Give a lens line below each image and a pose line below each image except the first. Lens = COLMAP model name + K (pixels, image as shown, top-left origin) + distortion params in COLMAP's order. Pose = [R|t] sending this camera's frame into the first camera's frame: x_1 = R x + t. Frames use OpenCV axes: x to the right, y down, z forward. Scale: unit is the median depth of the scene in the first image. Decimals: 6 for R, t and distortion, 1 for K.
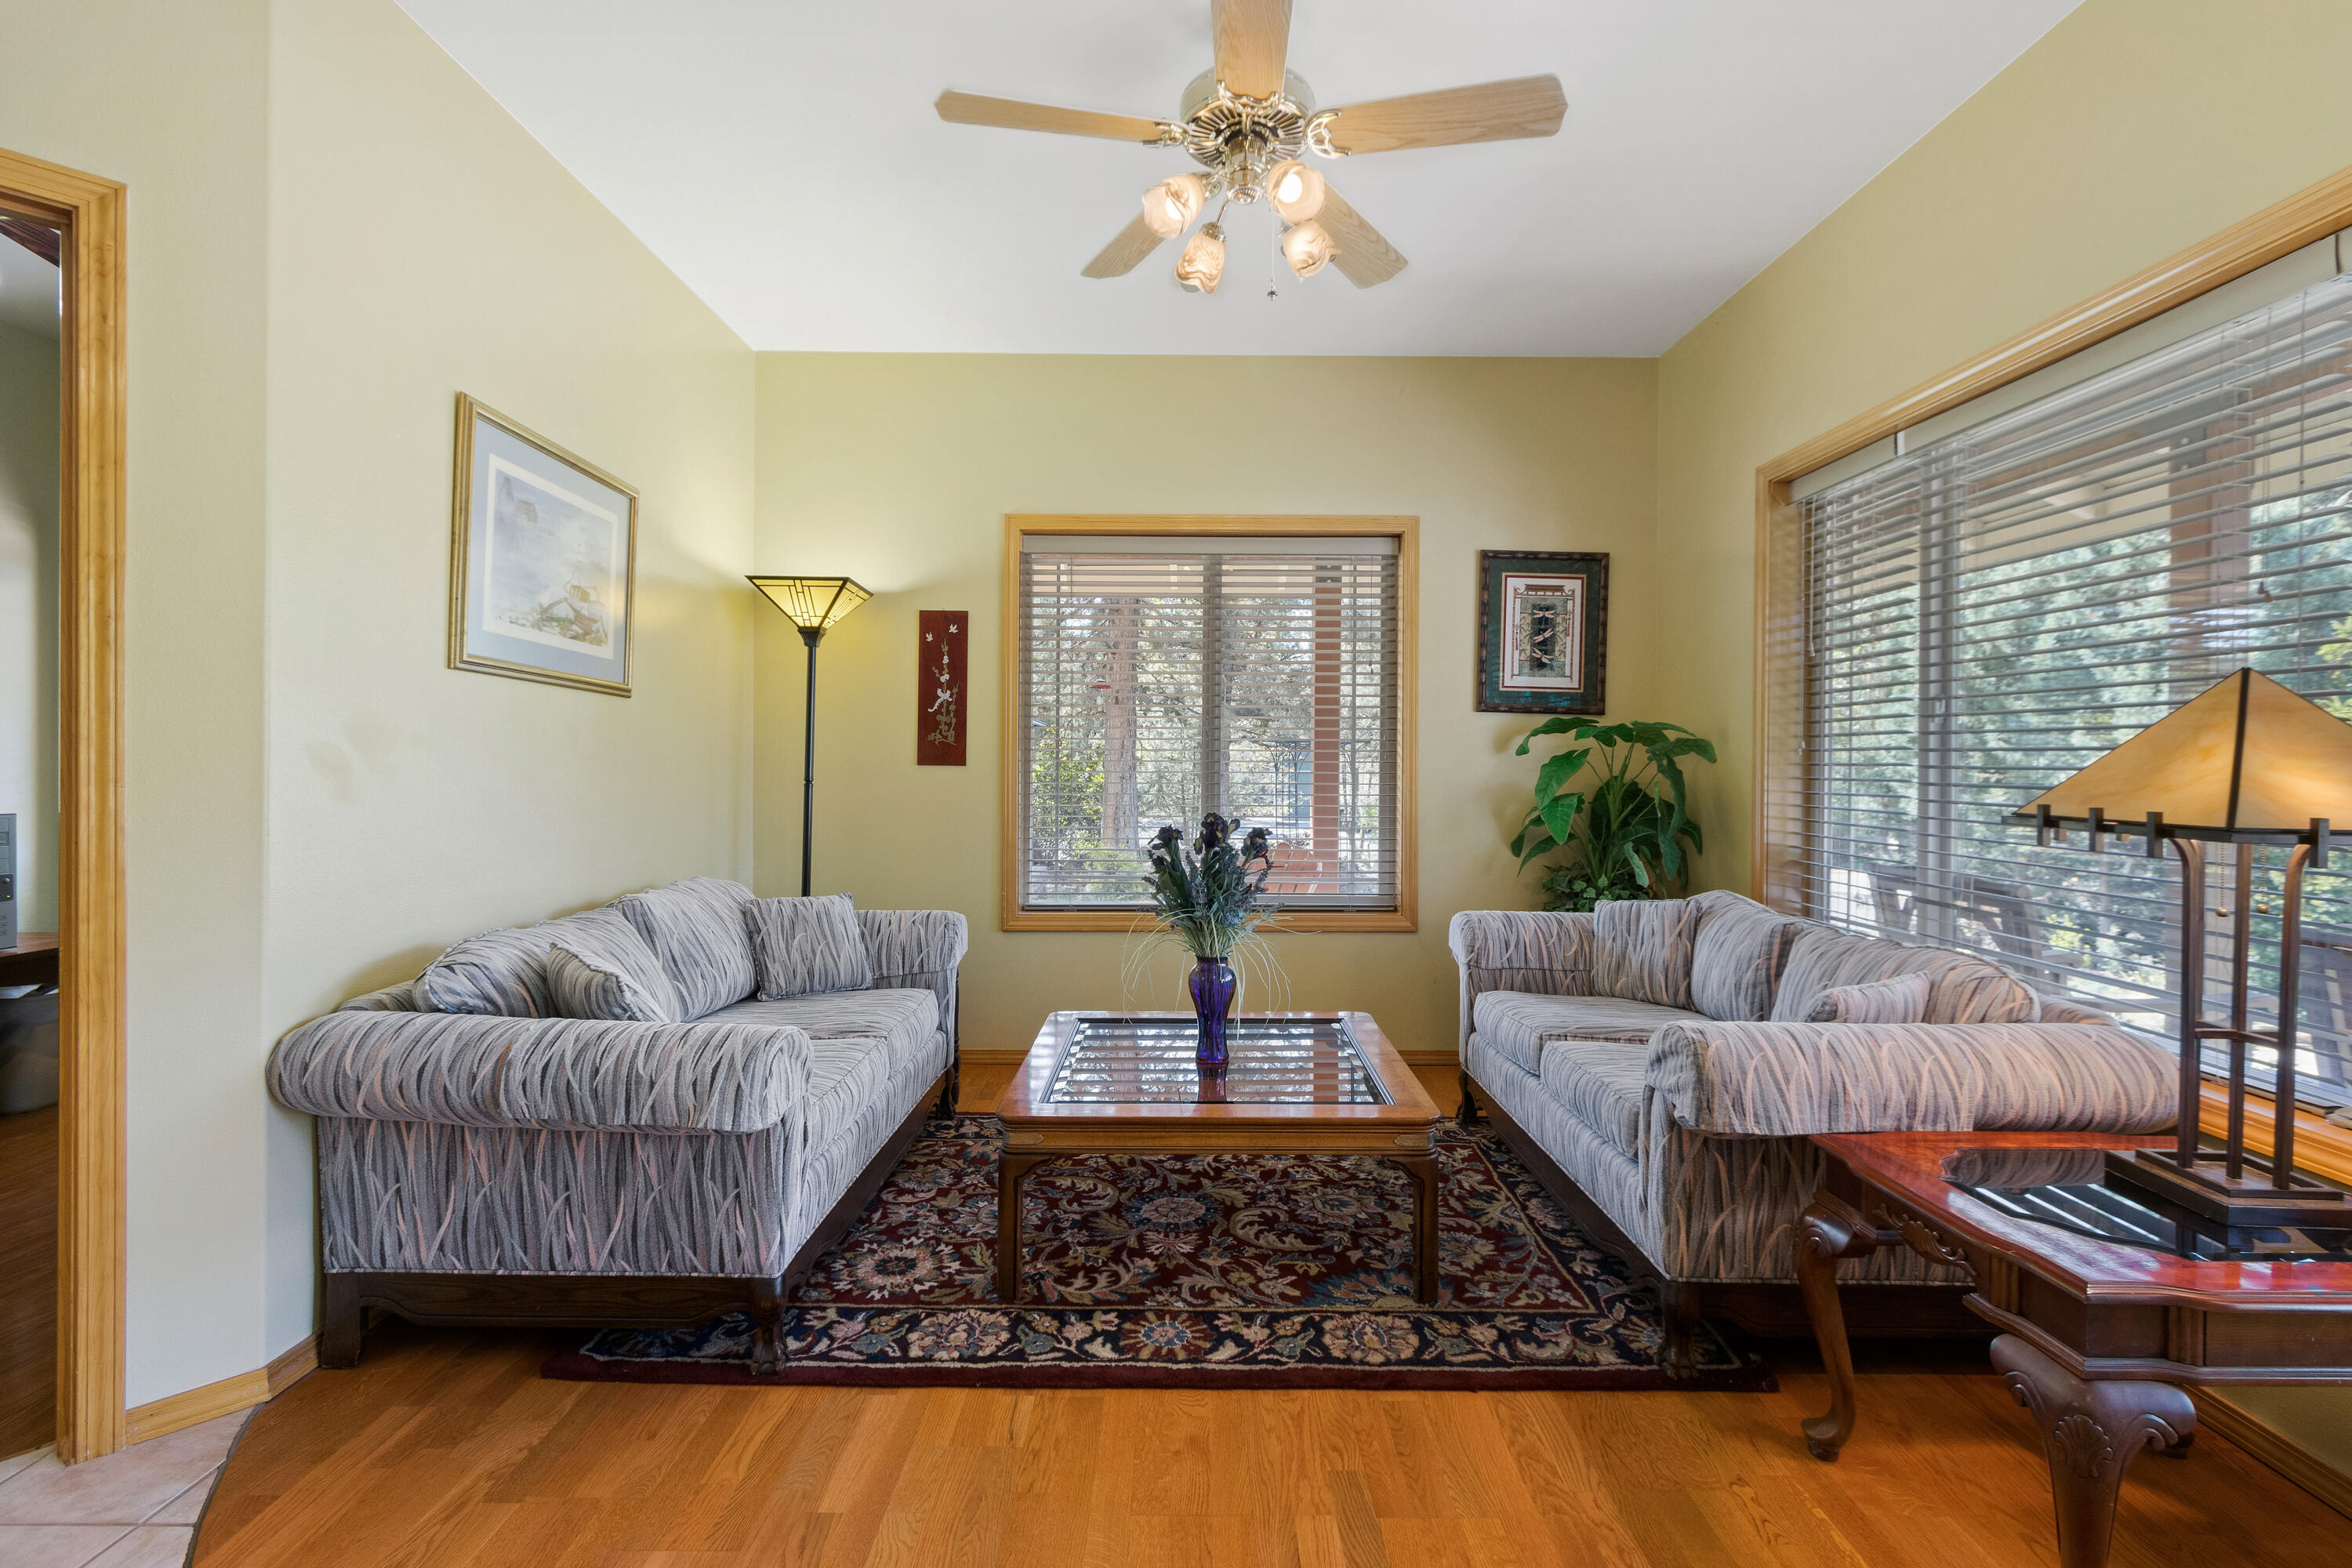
lens RADIAL K [[1059.0, 0, 1181.9], [0, 1059.0, 769.7], [0, 0, 1]] dist [-0.001667, 0.000866]
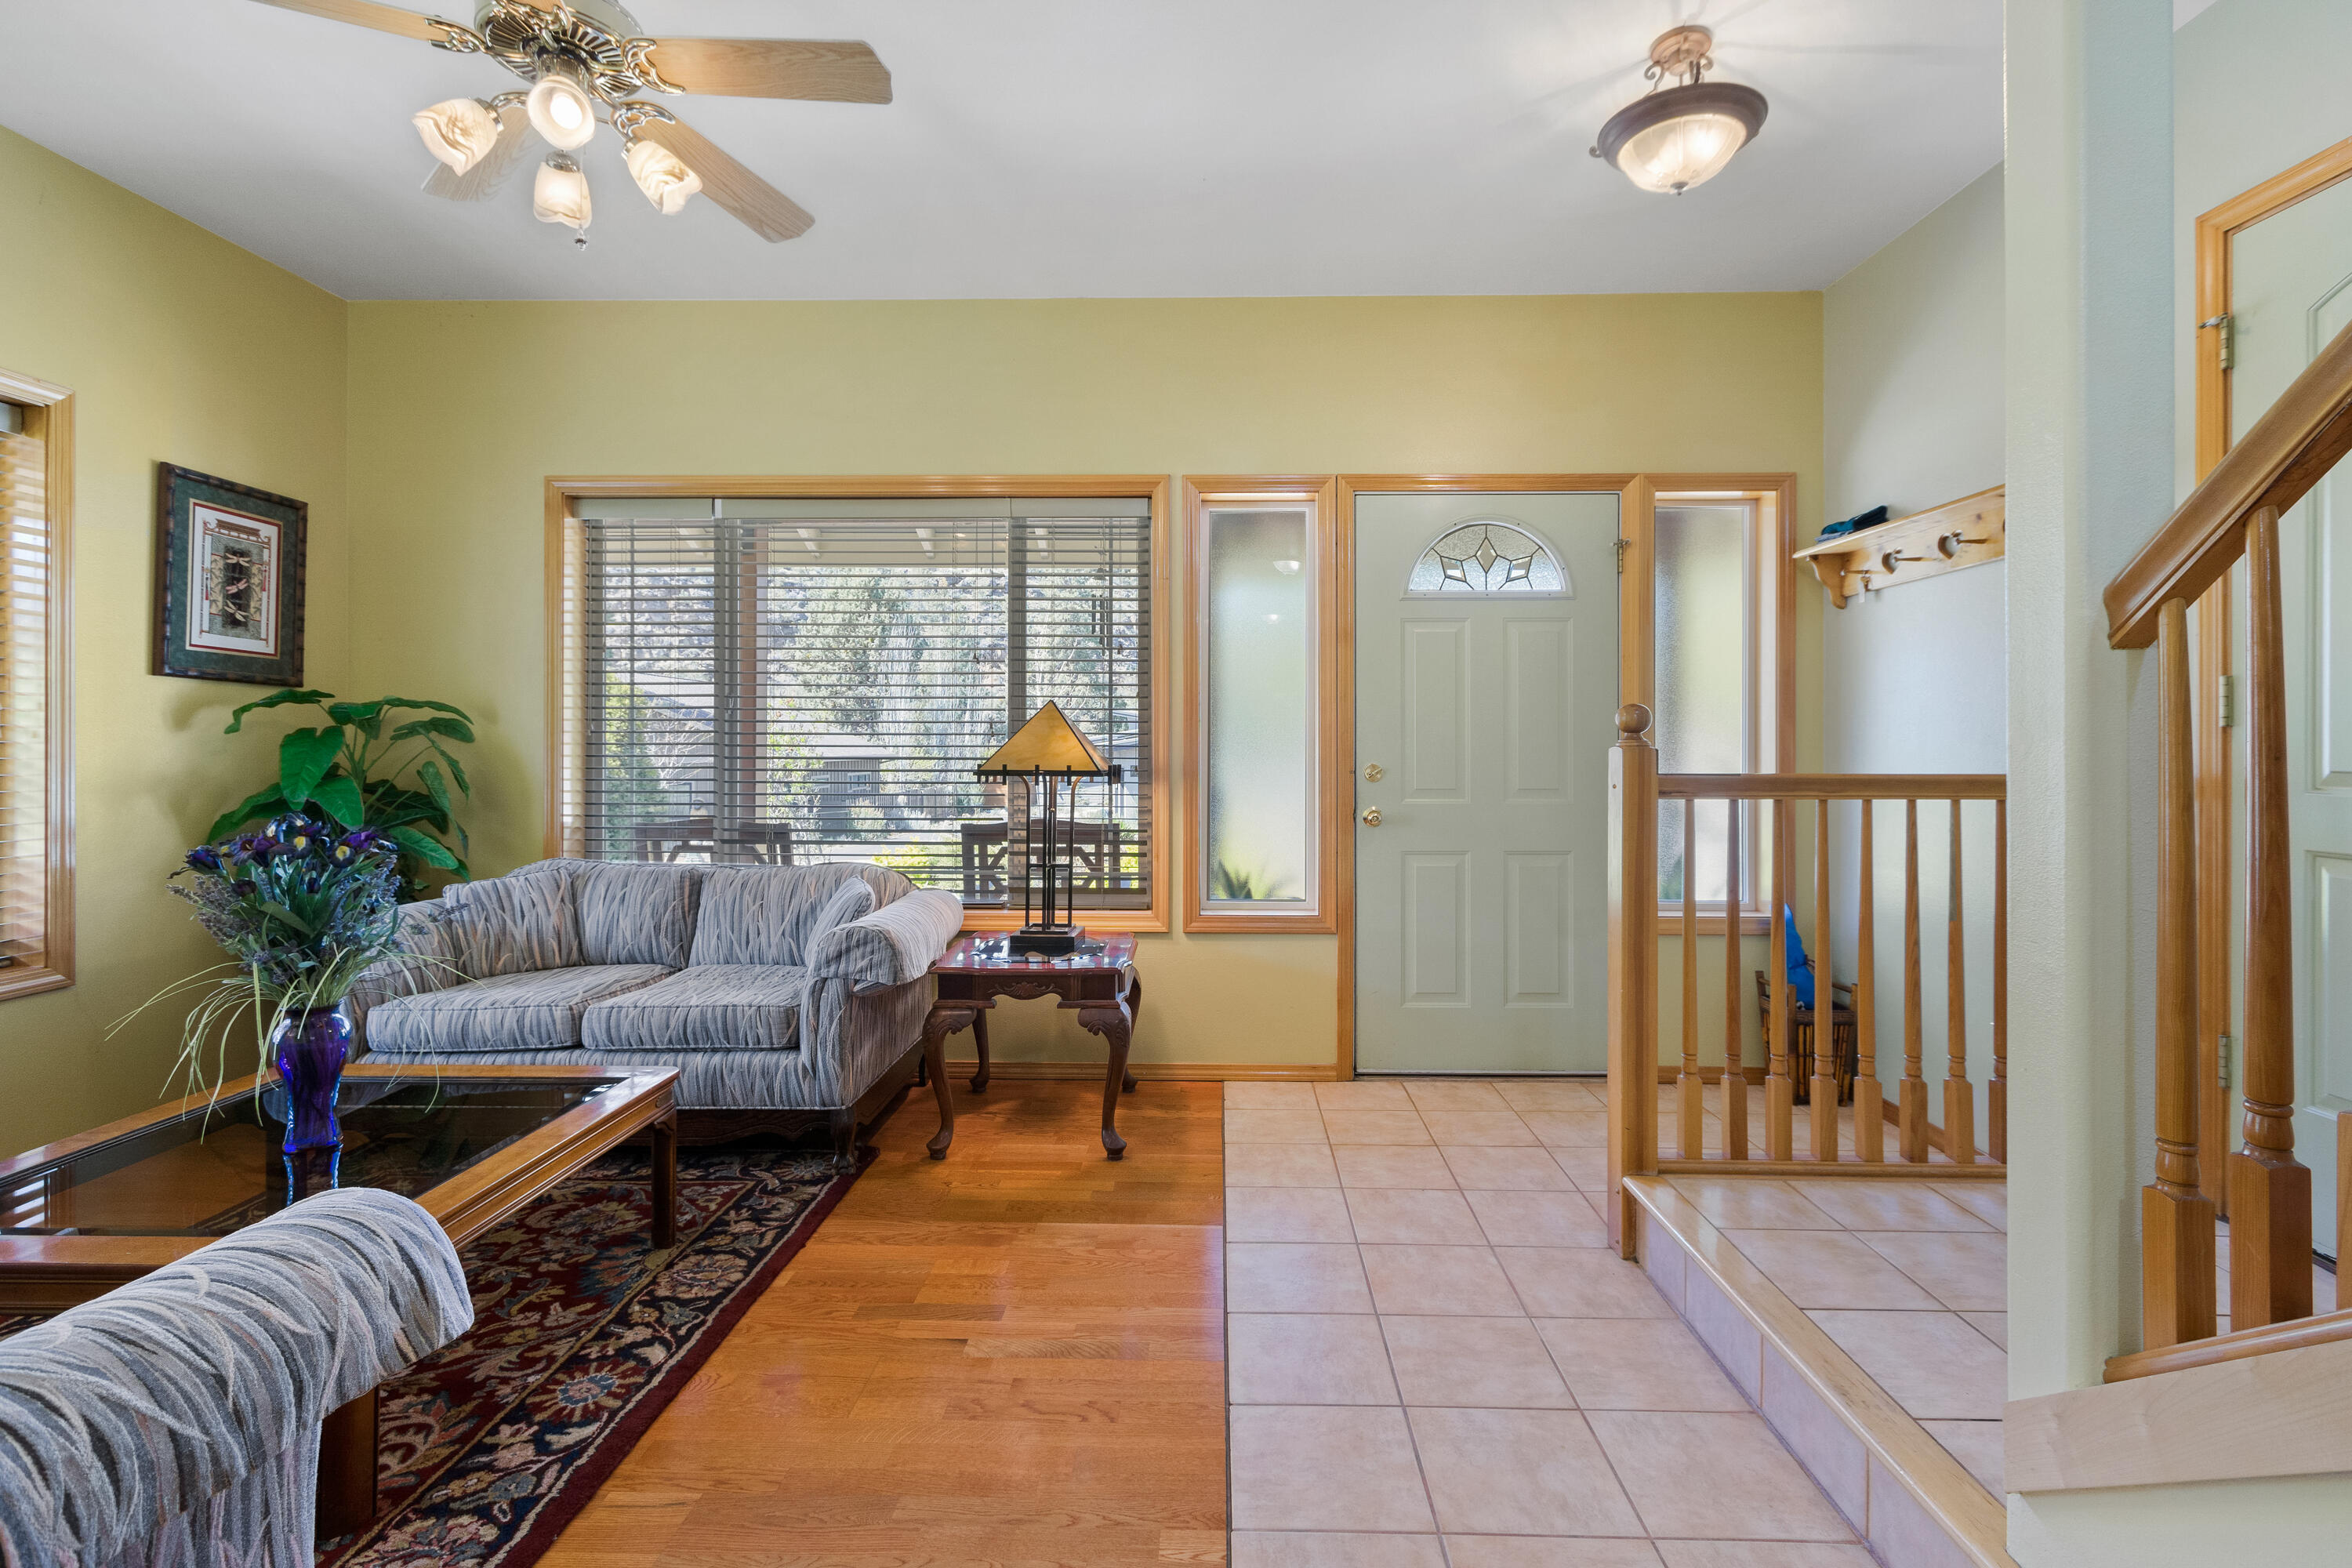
lens RADIAL K [[1059.0, 0, 1224.0], [0, 1059.0, 743.7], [0, 0, 1]] dist [-0.001667, 0.000866]
pose [[0.005190, -0.005152, 0.999973, -0.830384], [0.007414, 0.999959, 0.005114, -0.007563], [-0.999959, 0.007387, 0.005228, 0.422894]]
